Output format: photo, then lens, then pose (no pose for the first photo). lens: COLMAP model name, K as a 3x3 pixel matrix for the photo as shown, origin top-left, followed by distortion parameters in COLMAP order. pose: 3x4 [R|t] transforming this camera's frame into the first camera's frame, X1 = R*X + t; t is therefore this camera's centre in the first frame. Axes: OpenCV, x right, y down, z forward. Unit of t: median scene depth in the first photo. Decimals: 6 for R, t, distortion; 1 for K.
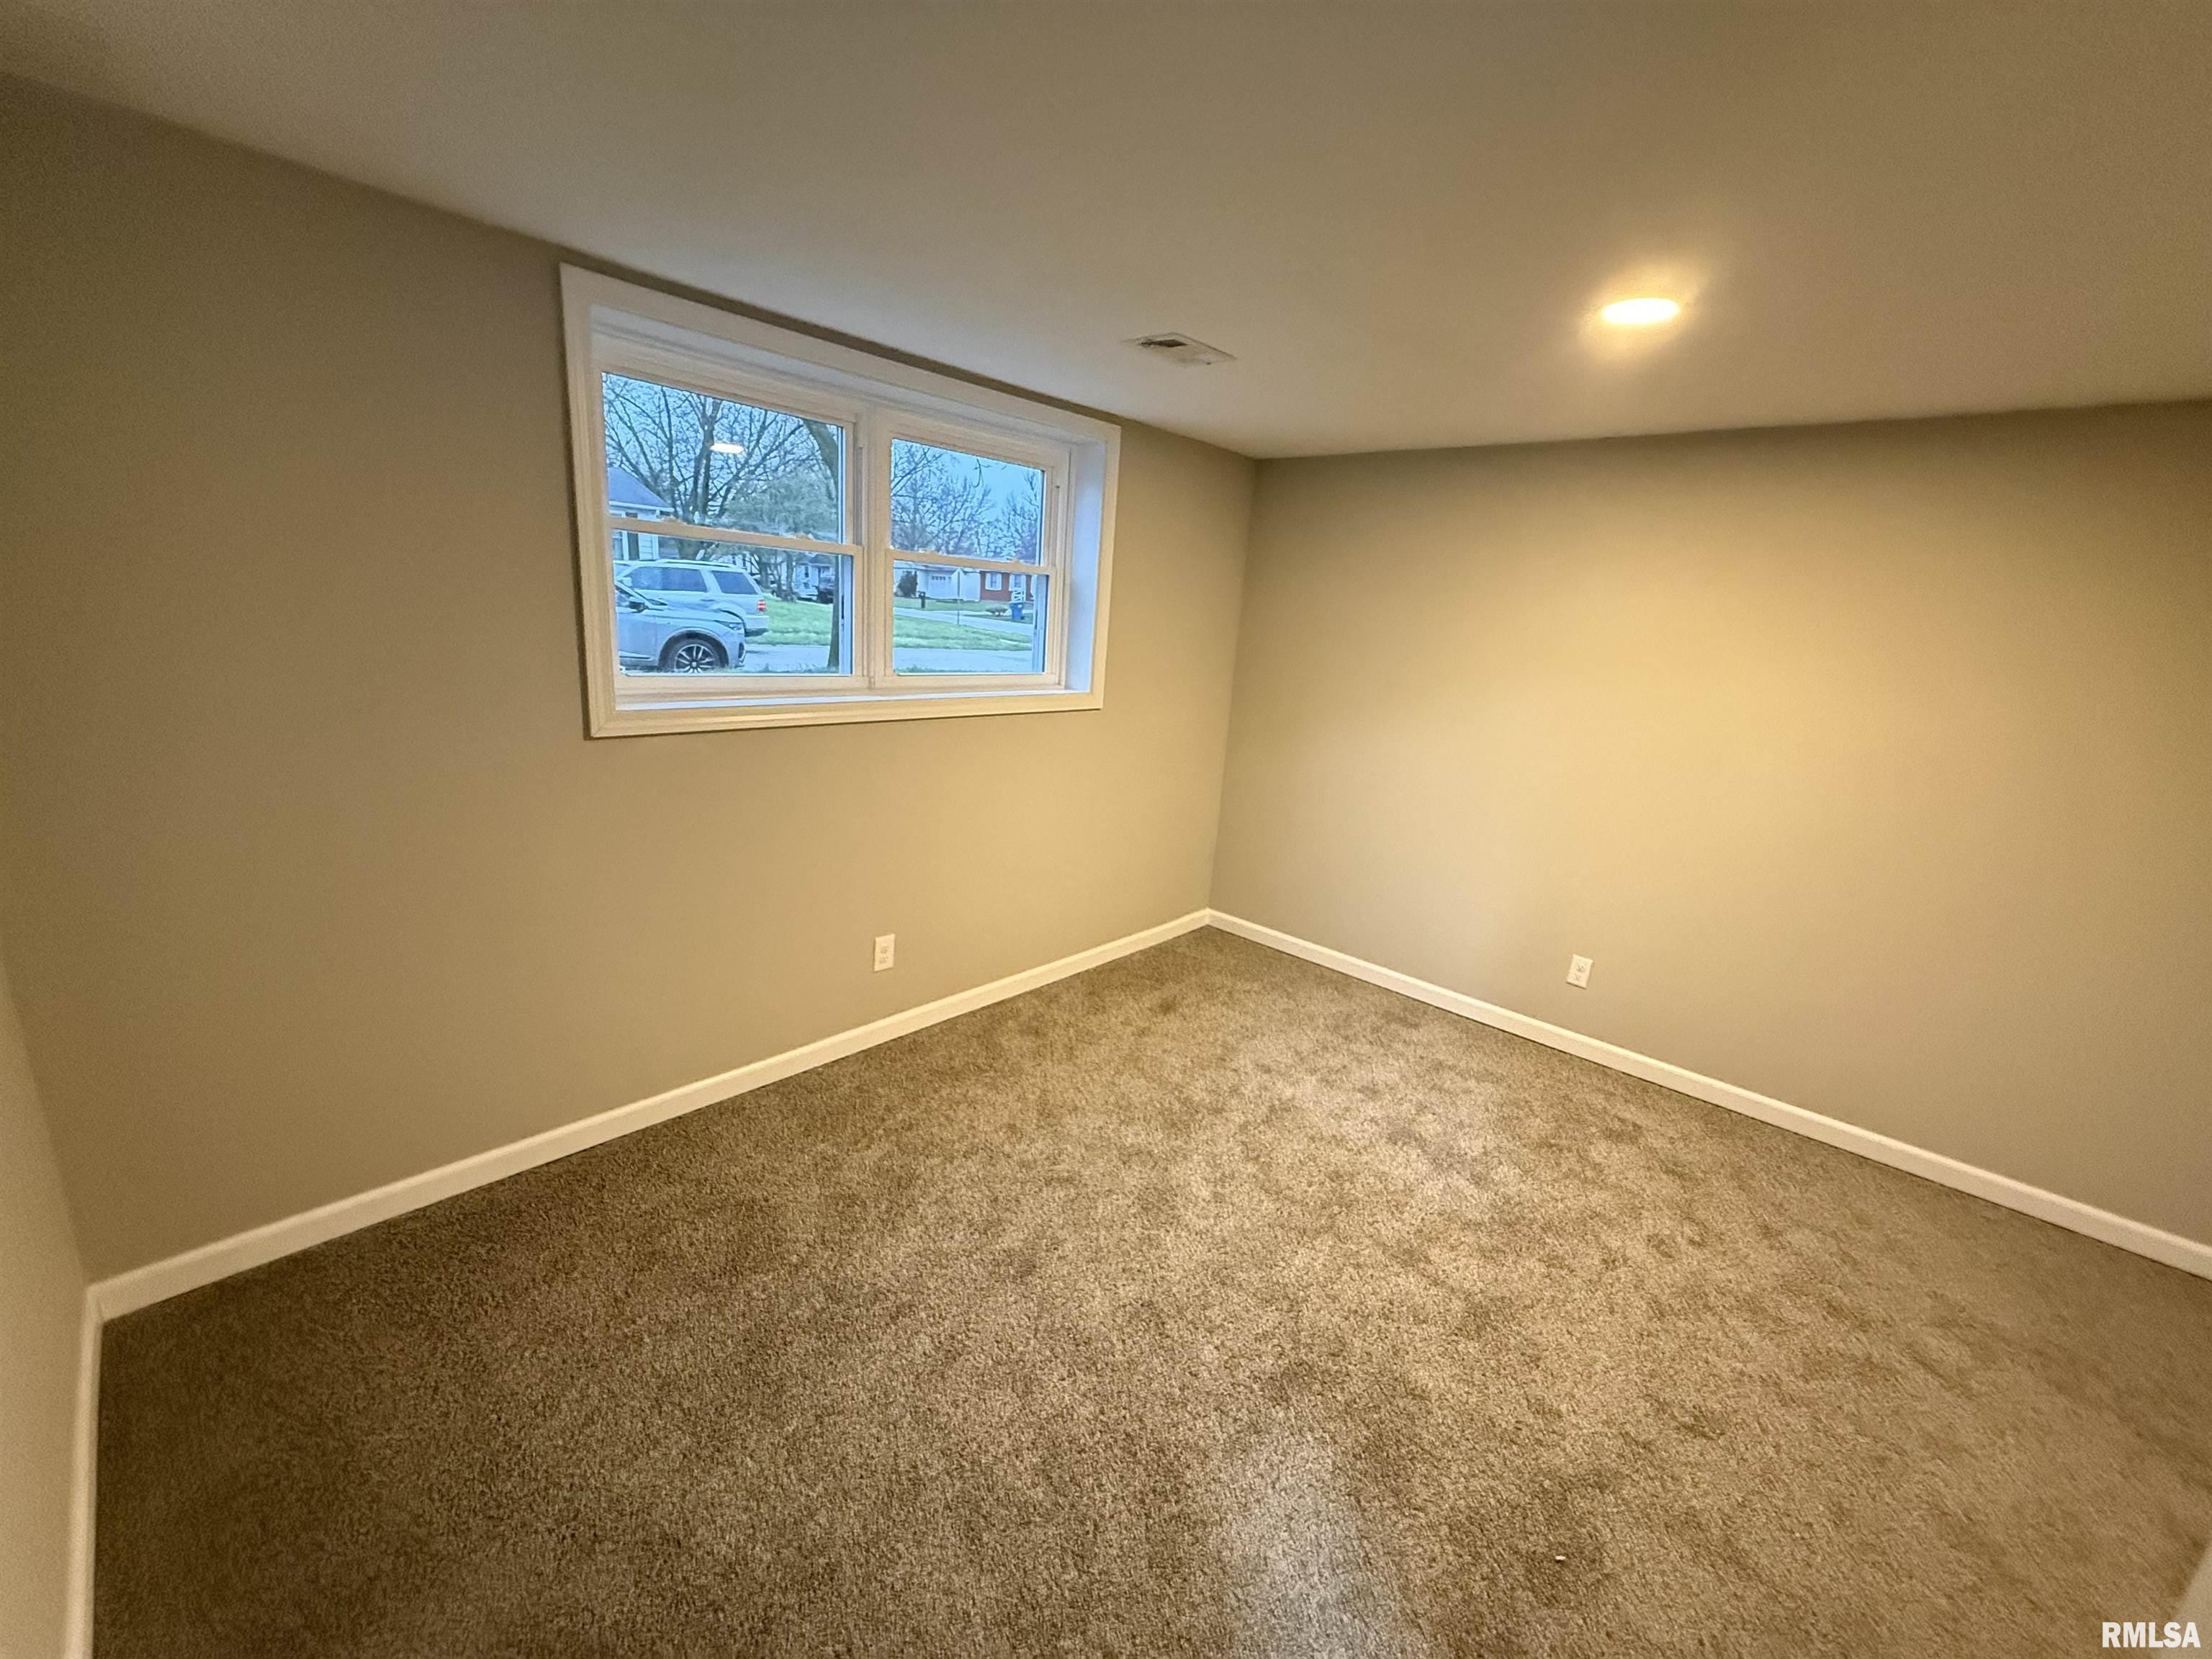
lens RADIAL K [[877.1, 0, 1095.8], [0, 877.1, 829.1], [0, 0, 1]] dist [-0.000561, 0.000149]
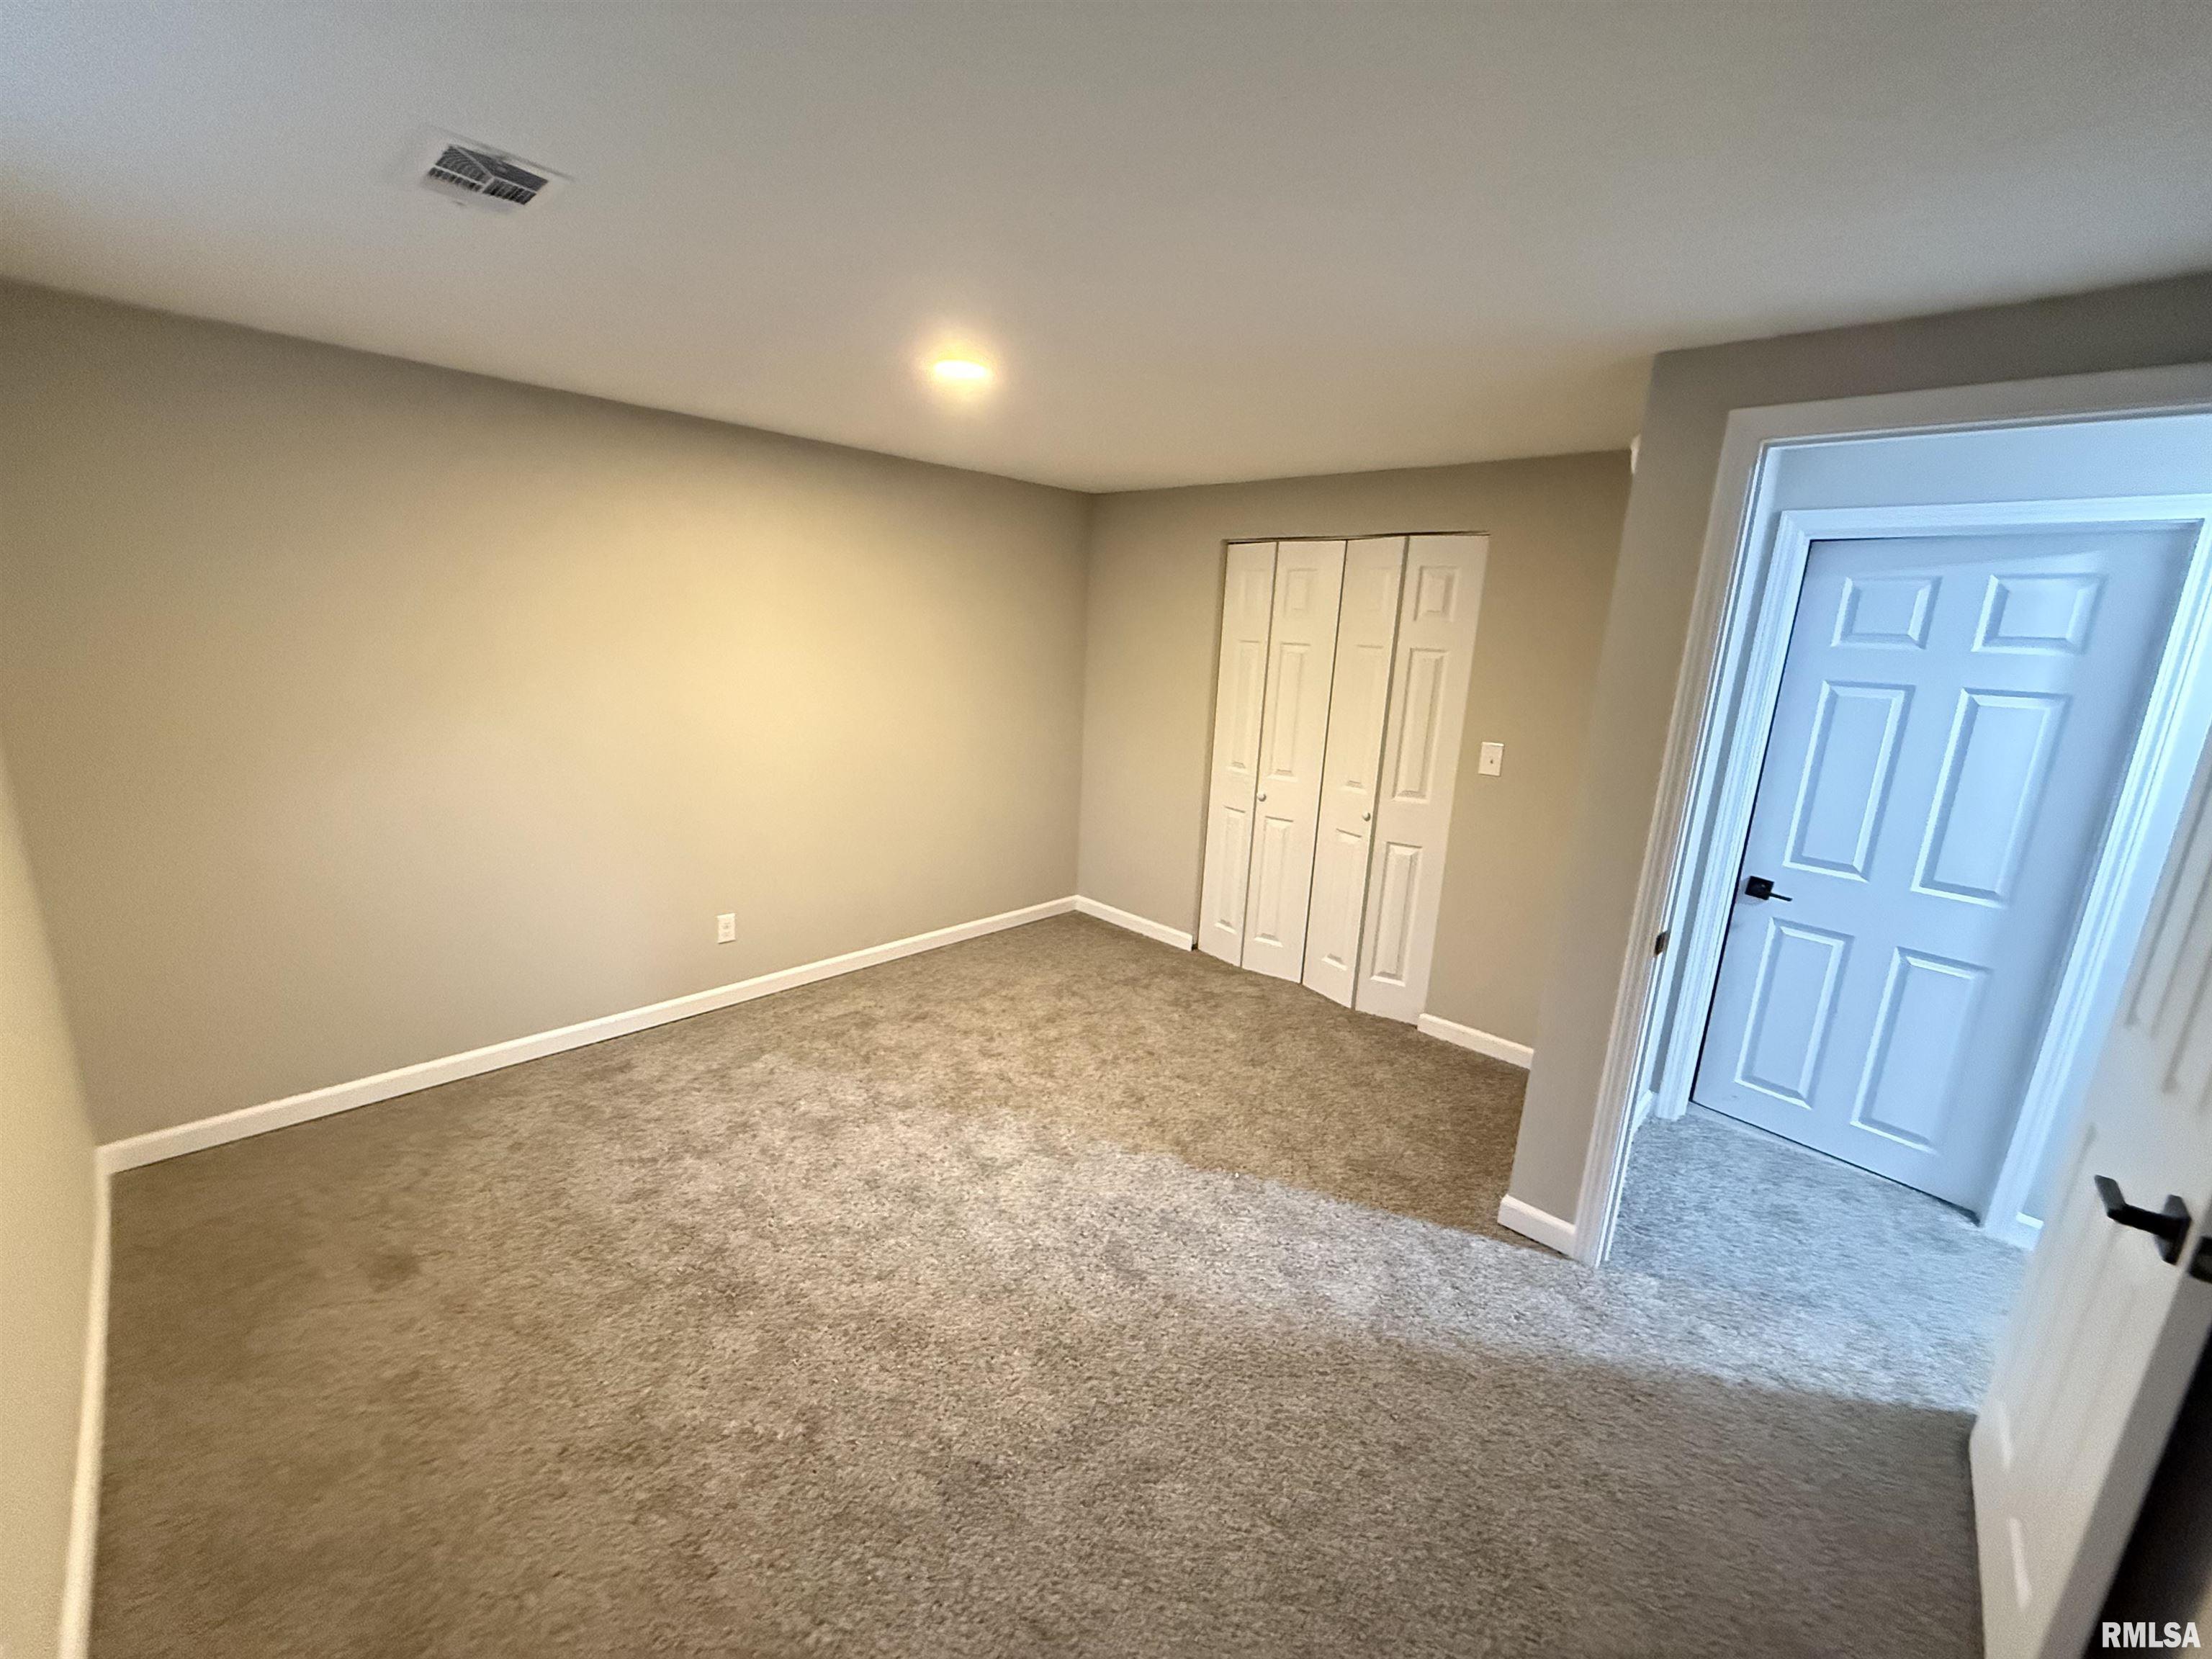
lens RADIAL K [[877.1, 0, 1095.8], [0, 877.1, 829.1], [0, 0, 1]] dist [-0.000561, 0.000149]
pose [[0.015357, -0.289192, 0.957148, -0.504832], [0.197821, 0.939218, 0.280601, -0.191633], [-0.980118, 0.185035, 0.071632, 0.548077]]
